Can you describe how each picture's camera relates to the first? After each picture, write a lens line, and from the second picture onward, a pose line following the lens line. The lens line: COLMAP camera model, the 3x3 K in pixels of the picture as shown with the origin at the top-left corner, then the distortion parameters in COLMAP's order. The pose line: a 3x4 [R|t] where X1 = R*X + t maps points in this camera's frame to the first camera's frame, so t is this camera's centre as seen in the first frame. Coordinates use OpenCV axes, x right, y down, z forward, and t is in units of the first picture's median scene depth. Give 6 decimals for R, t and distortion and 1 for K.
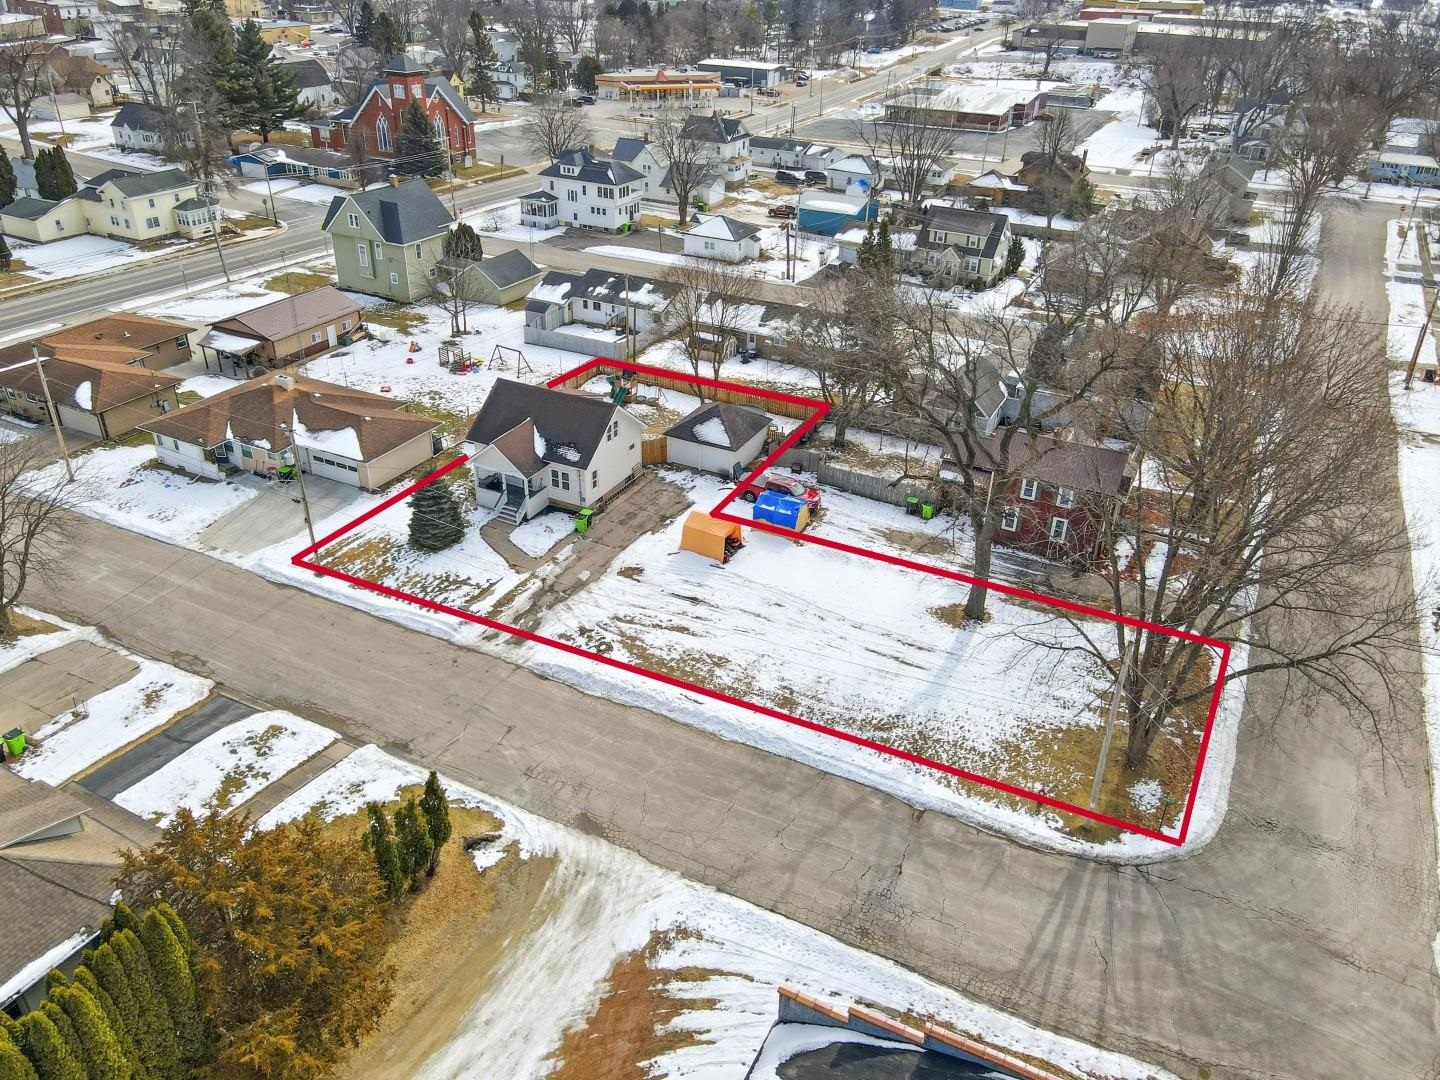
lens RADIAL K [[1069.8, 0, 711.1], [0, 1069.8, 541.9], [0, 0, 1]] dist [-0.006436, 0.045909]
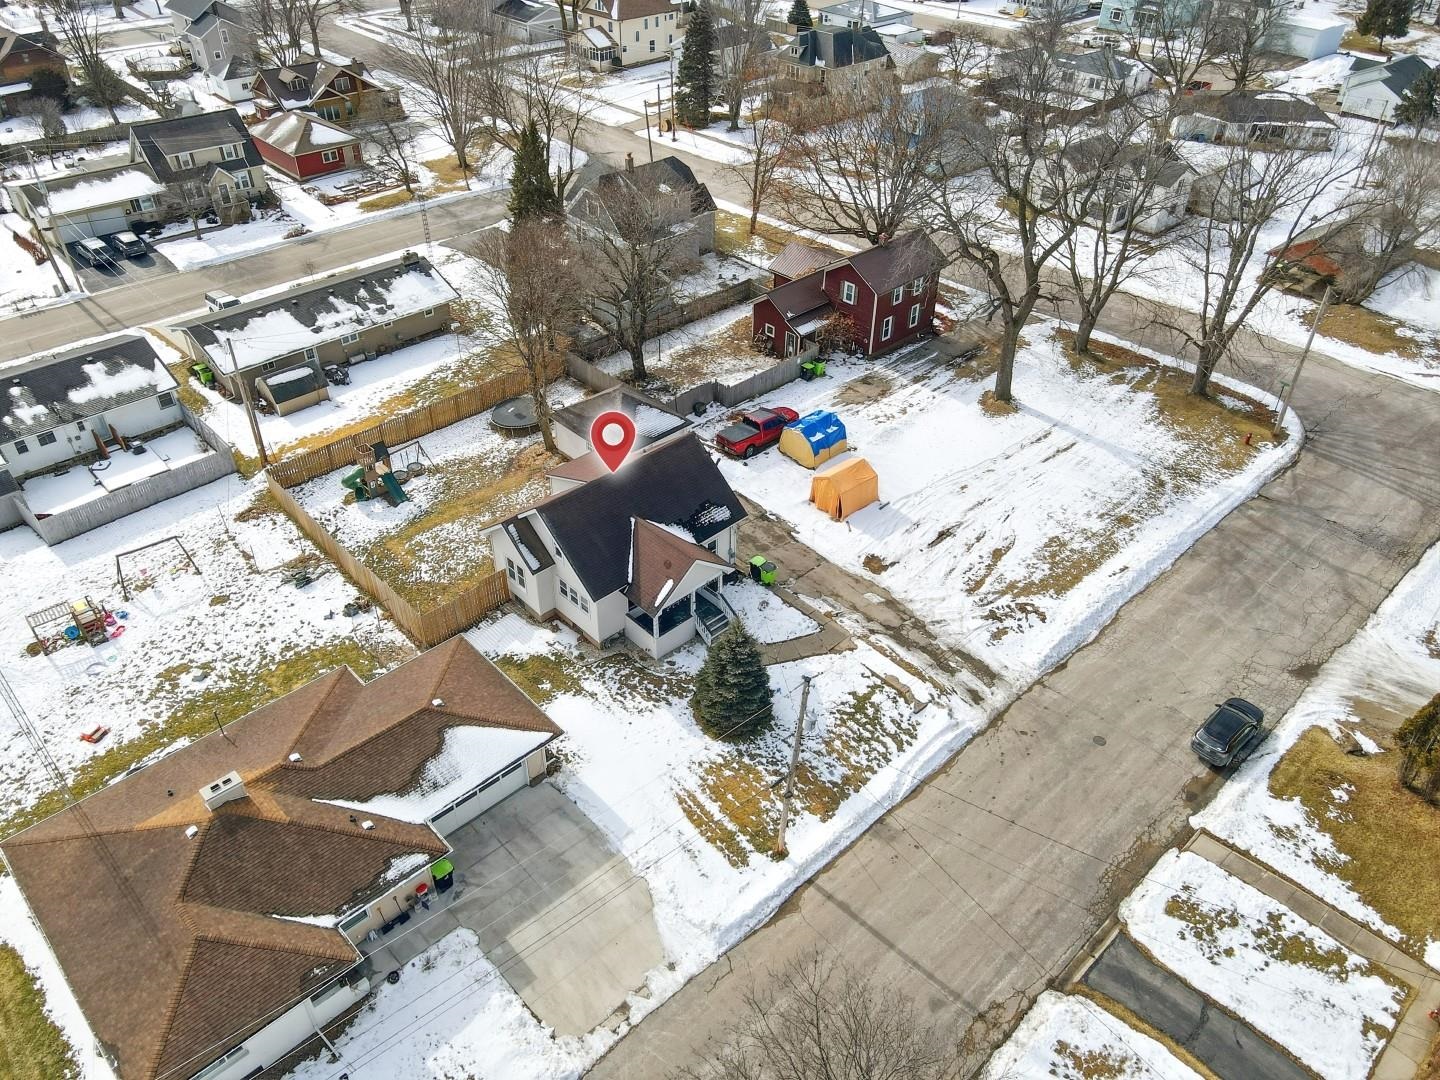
lens RADIAL K [[1057.2, 0, 716.8], [0, 1057.2, 542.7], [0, 0, 1]] dist [0.008120, 0.009576]
pose [[0.332347, -0.590276, 0.735609, -0.487072], [0.469568, 0.779964, 0.413718, -0.264076], [-0.817956, 0.207920, 0.536393, 0.425676]]
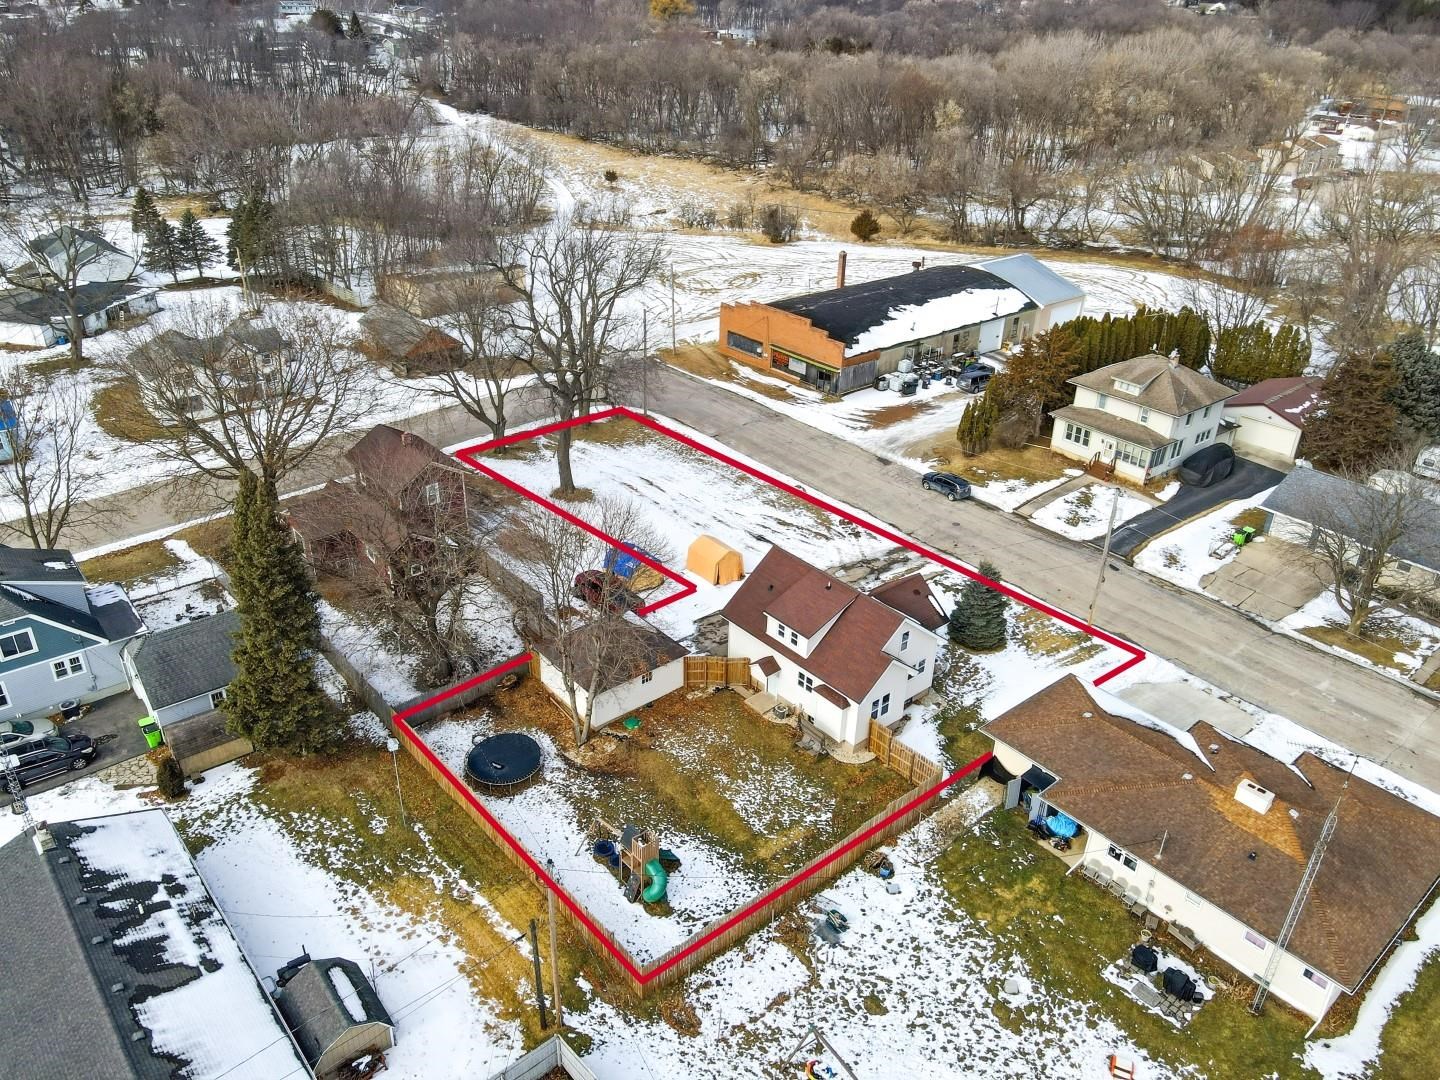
lens RADIAL K [[1057.2, 0, 716.8], [0, 1057.2, 542.7], [0, 0, 1]] dist [0.008120, 0.009576]
pose [[-0.923239, -0.219596, 0.315289, -0.222280], [0.152856, 0.542933, 0.825748, -0.598349], [-0.352512, 0.810556, -0.467690, 1.006538]]
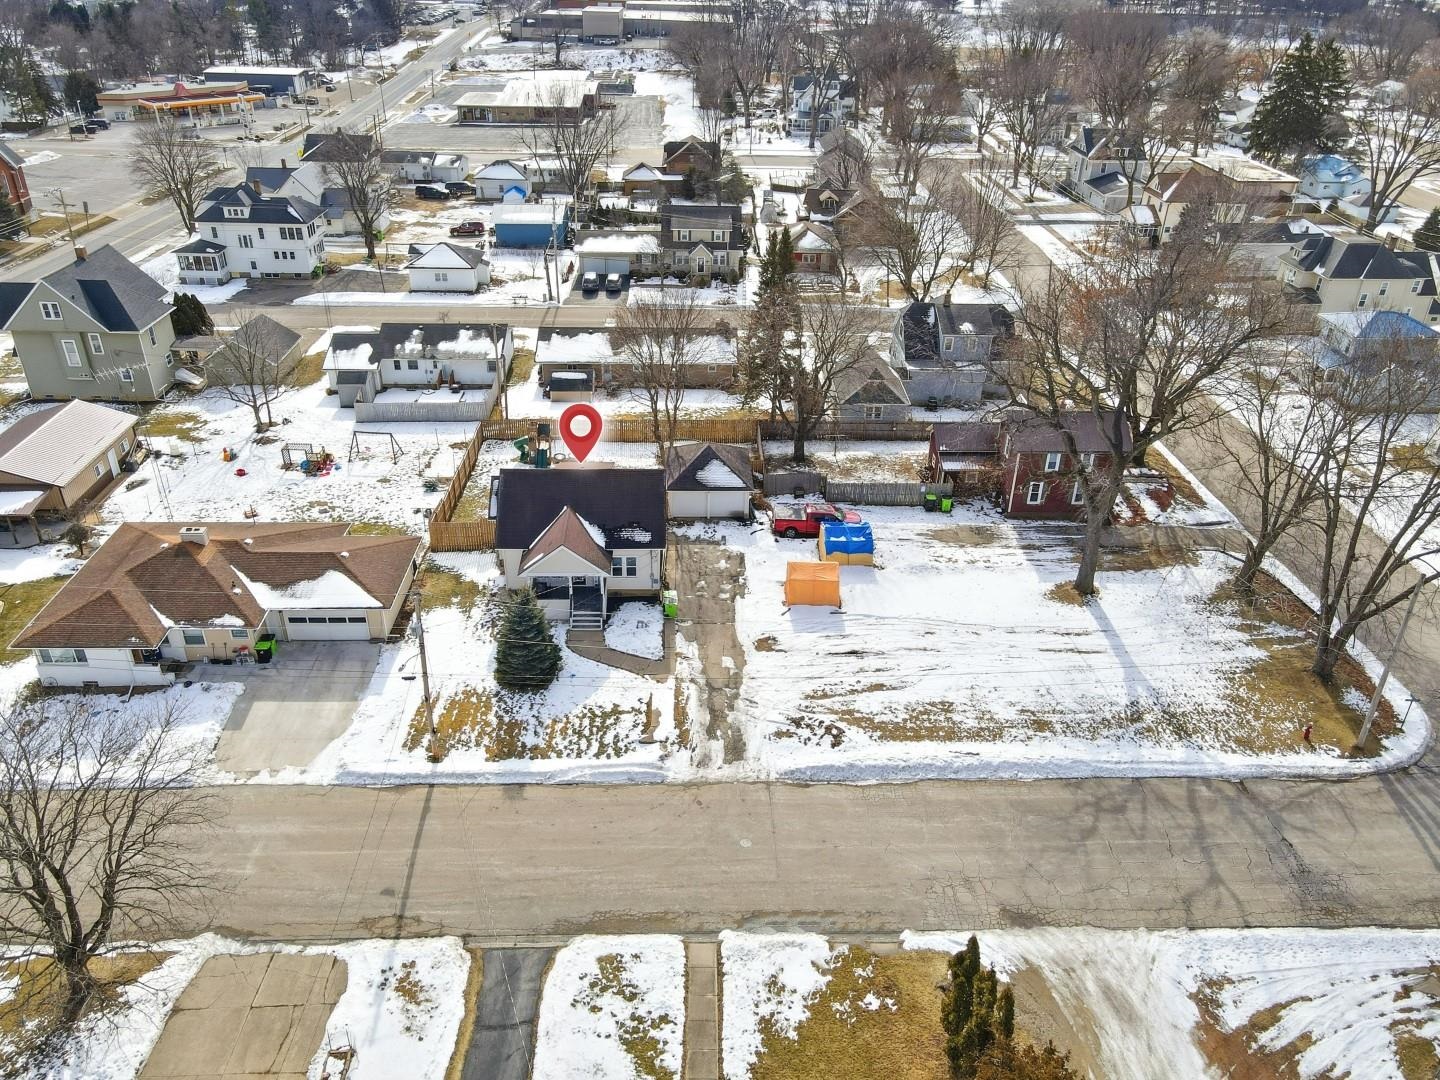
lens RADIAL K [[1069.8, 0, 711.1], [0, 1069.8, 541.9], [0, 0, 1]] dist [-0.006436, 0.045909]
pose [[0.877131, -0.245521, 0.412748, -0.312113], [0.241784, 0.968335, 0.062194, -0.082332], [-0.414948, 0.045244, 0.908720, 0.124049]]
